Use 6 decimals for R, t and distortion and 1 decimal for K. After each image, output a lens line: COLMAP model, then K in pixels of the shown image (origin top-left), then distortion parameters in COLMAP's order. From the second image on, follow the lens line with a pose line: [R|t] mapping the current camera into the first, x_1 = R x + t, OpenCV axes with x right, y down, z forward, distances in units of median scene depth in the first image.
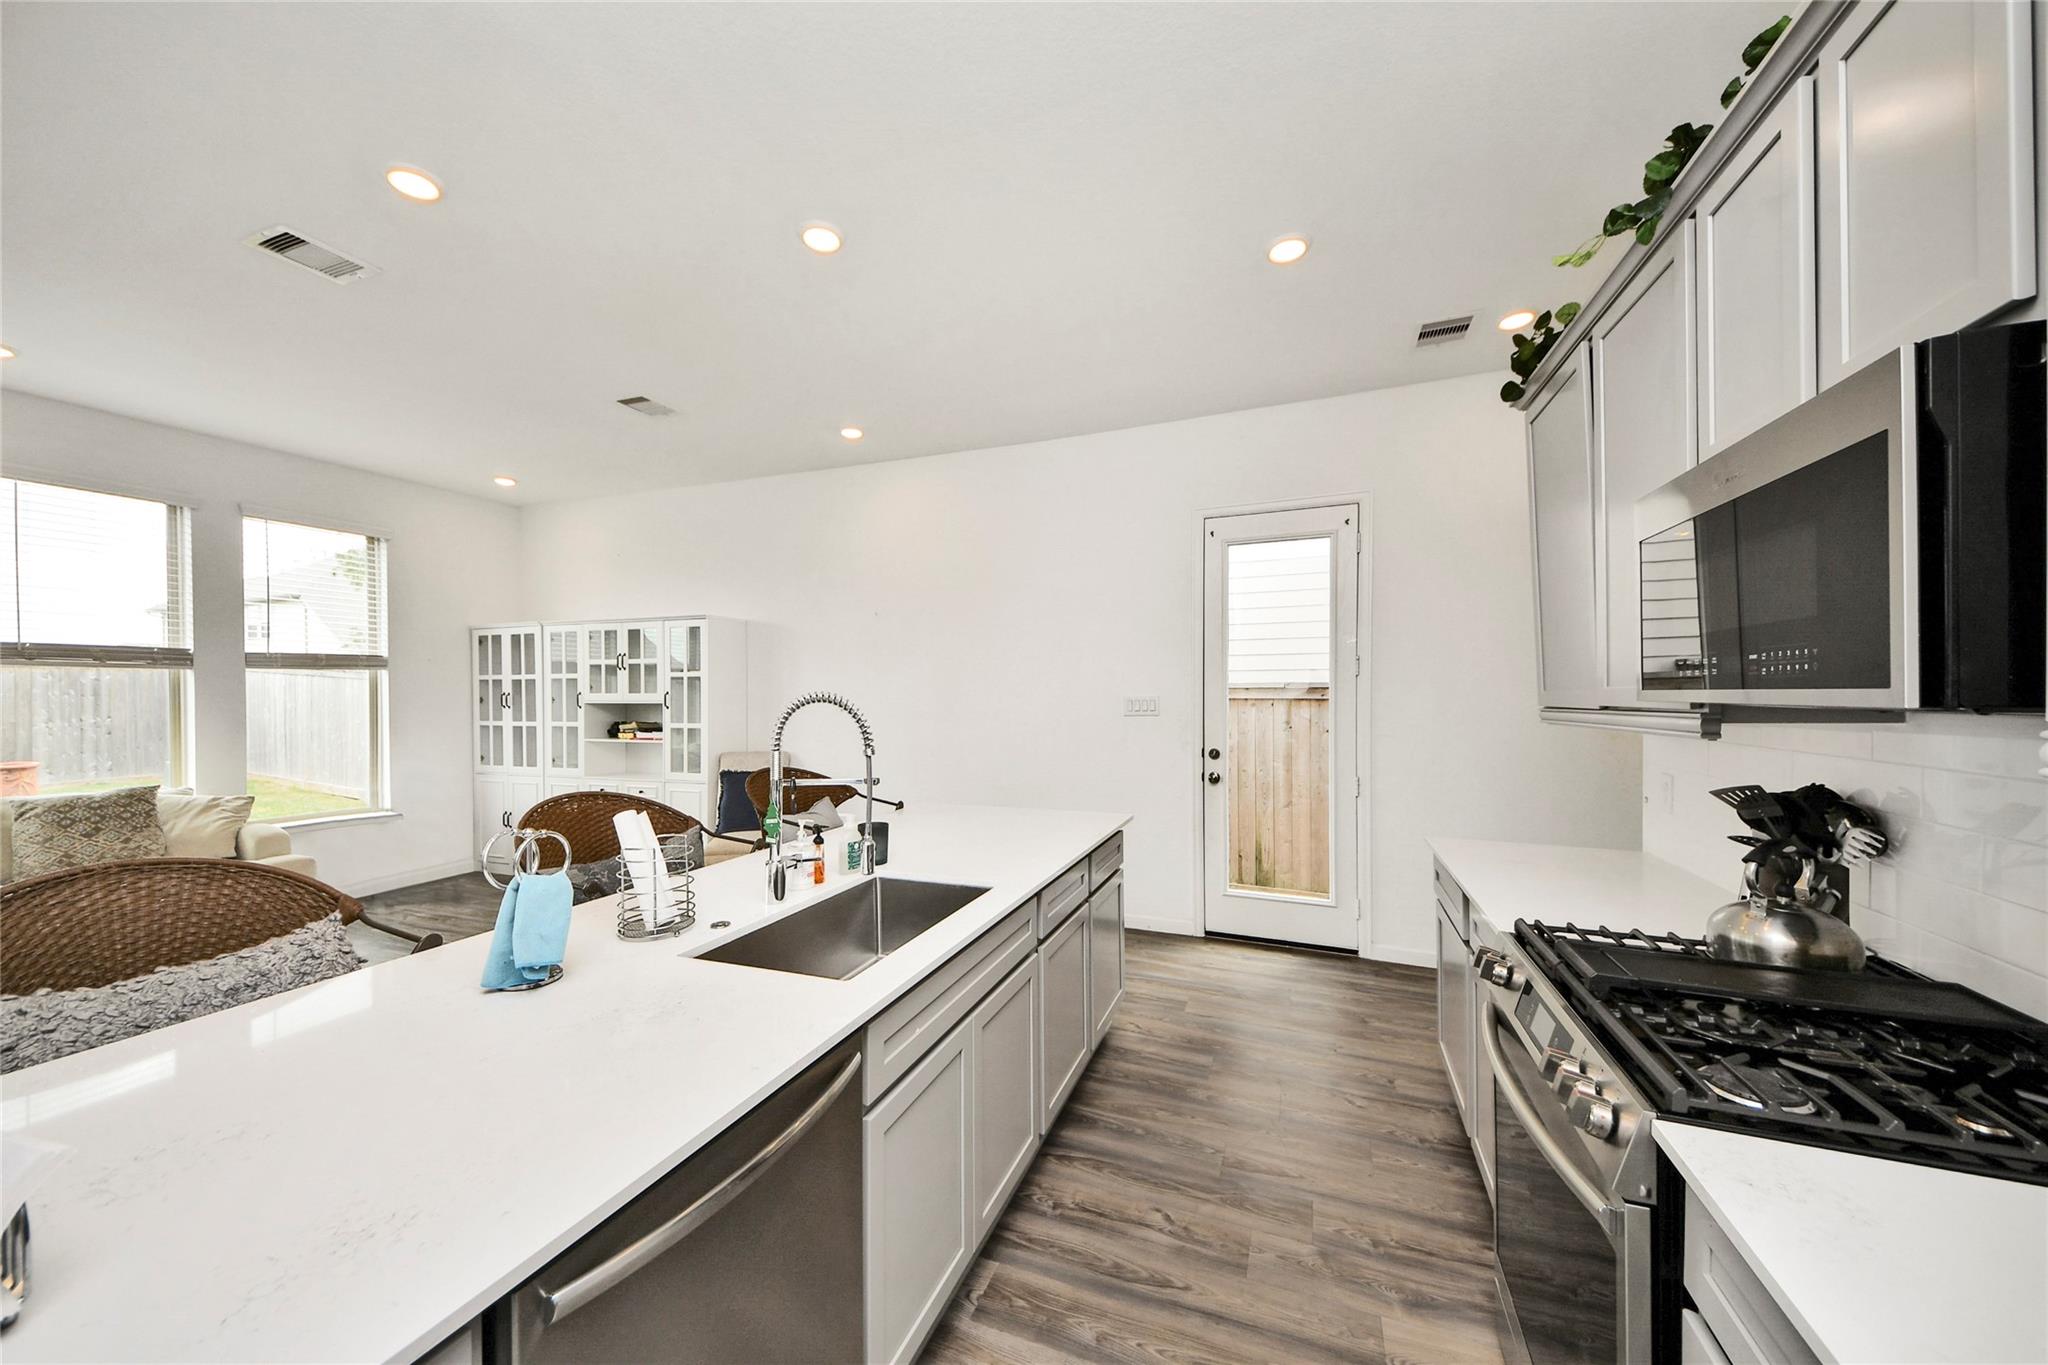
lens RADIAL K [[738.6, 0, 1025.0], [0, 738.6, 701.0], [0, 0, 1]] dist [0.026097, -0.009085]
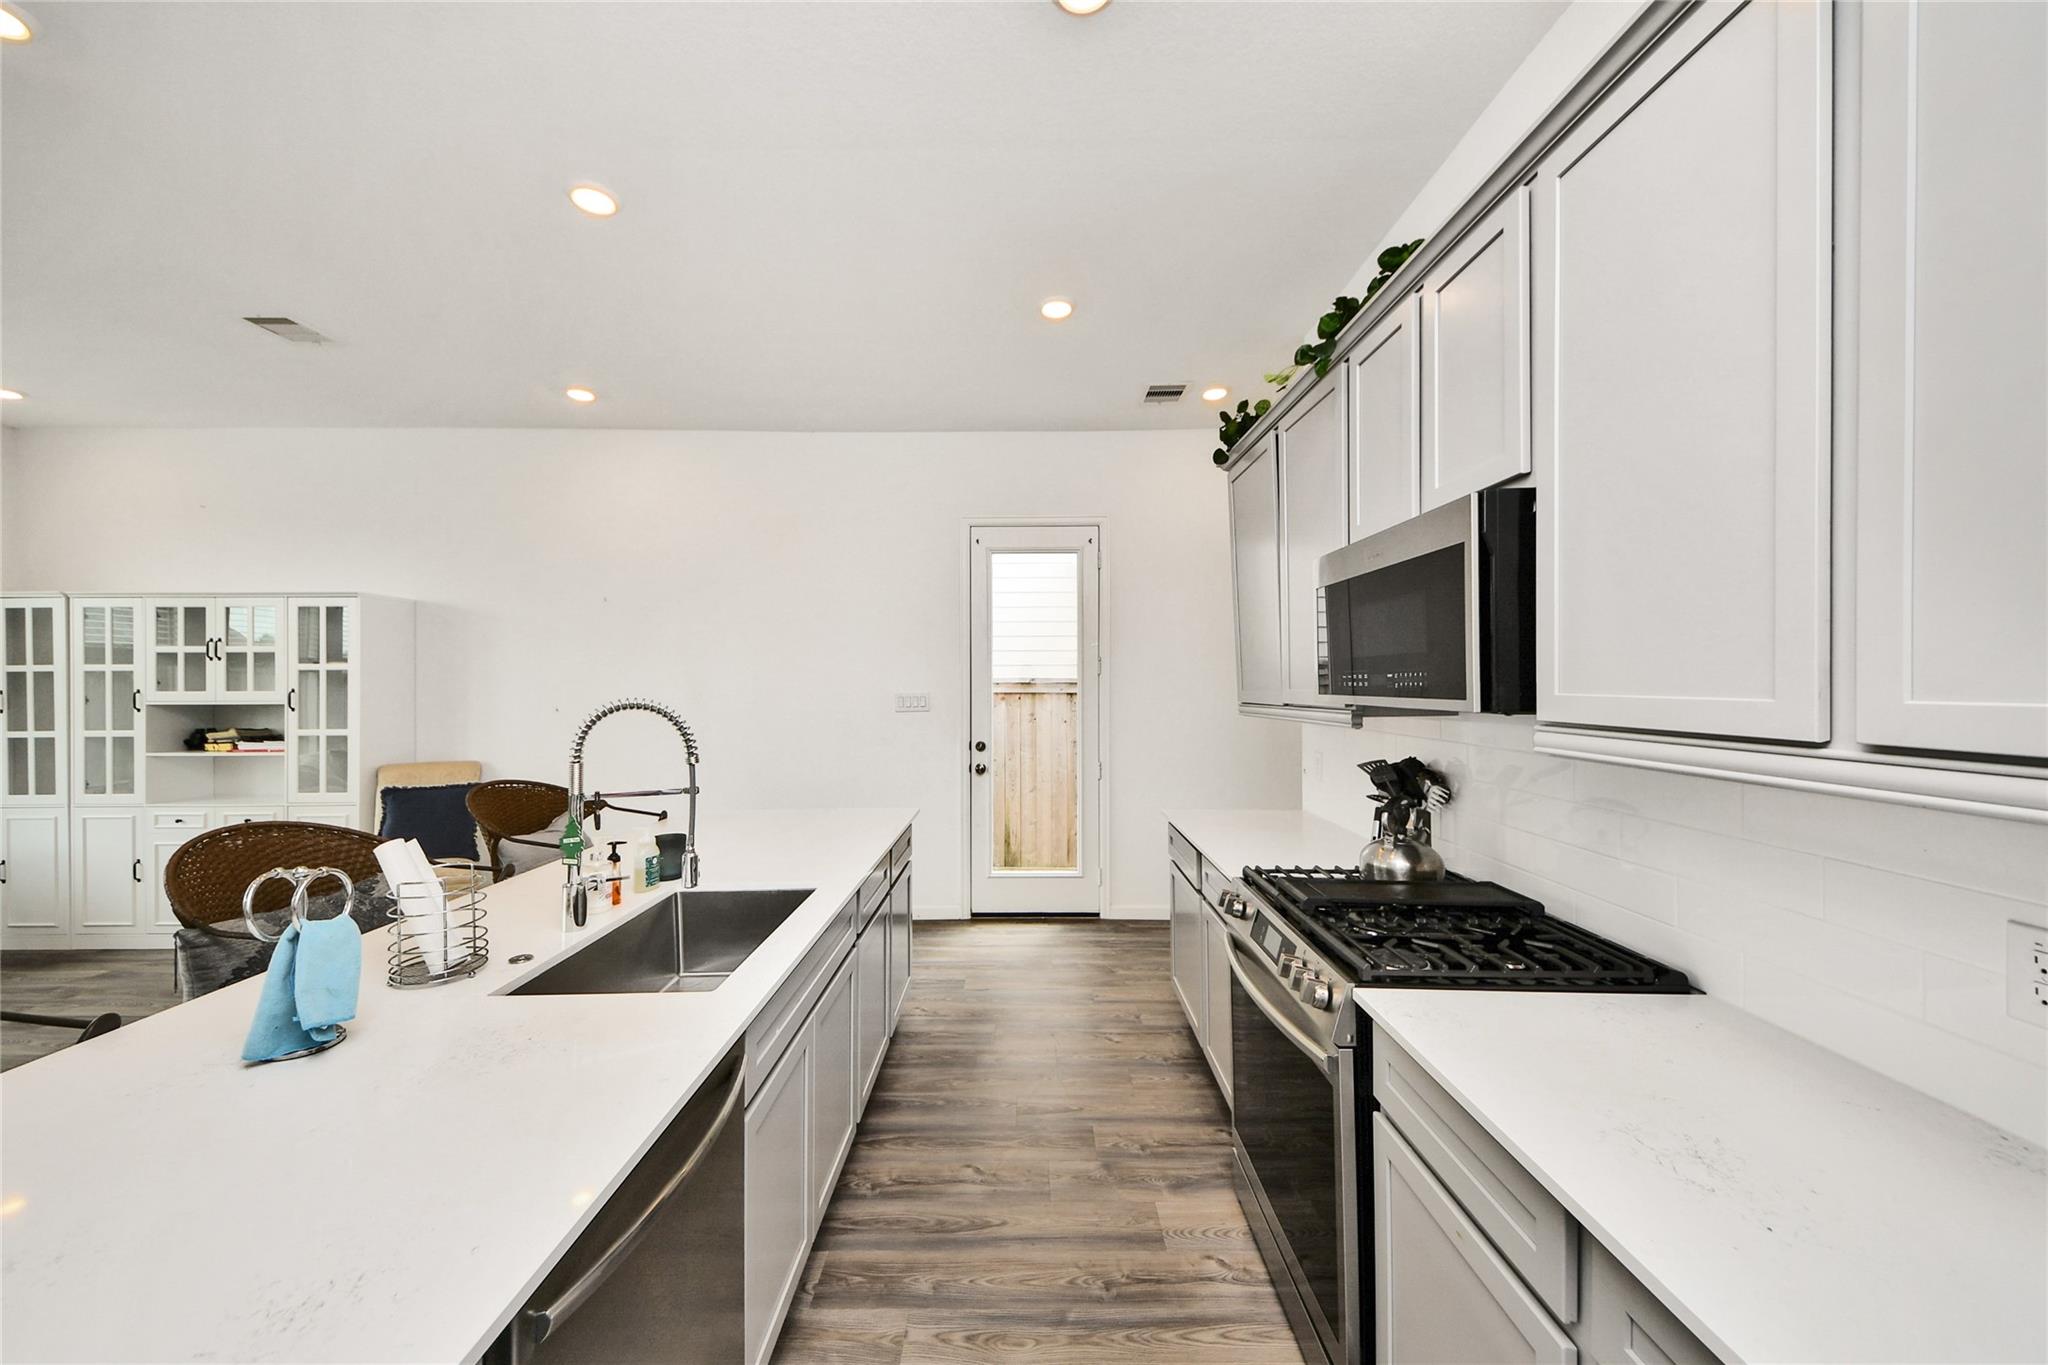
lens RADIAL K [[738.6, 0, 1039.5], [0, 738.6, 686.1], [0, 0, 1]] dist [0.026097, -0.009085]
pose [[0.927966, -0.000876, 0.372665, -0.128832], [0.004248, 0.999957, -0.008227, -0.015490], [-0.372642, 0.009217, 0.927929, -0.063334]]
